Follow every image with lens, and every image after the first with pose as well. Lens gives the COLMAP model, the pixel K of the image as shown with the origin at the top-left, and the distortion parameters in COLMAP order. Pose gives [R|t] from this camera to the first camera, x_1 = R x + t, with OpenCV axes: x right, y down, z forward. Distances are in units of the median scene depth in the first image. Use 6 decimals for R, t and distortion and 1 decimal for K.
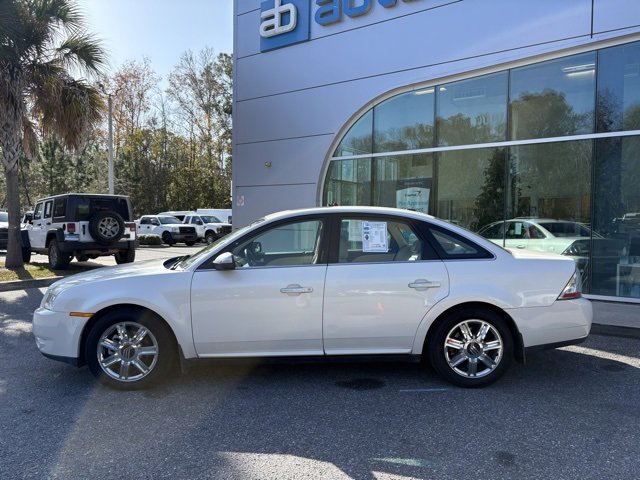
lens RADIAL K [[486.9, 0, 320.0], [0, 486.9, 240.0], [0, 0, 1]] dist [0.057264, -0.063676]
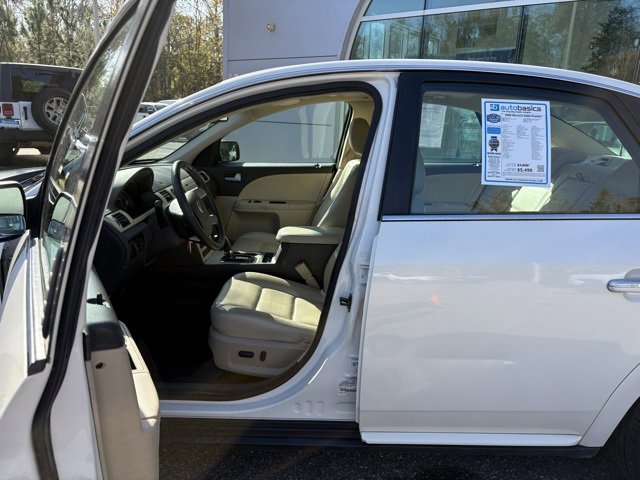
lens RADIAL K [[486.9, 0, 320.0], [0, 486.9, 240.0], [0, 0, 1]] dist [0.057264, -0.063676]
pose [[0.999015, 0.039478, -0.020241, -0.007865], [-0.034470, 0.977937, 0.206037, -0.002240], [0.027928, -0.205137, 0.978335, 0.233935]]
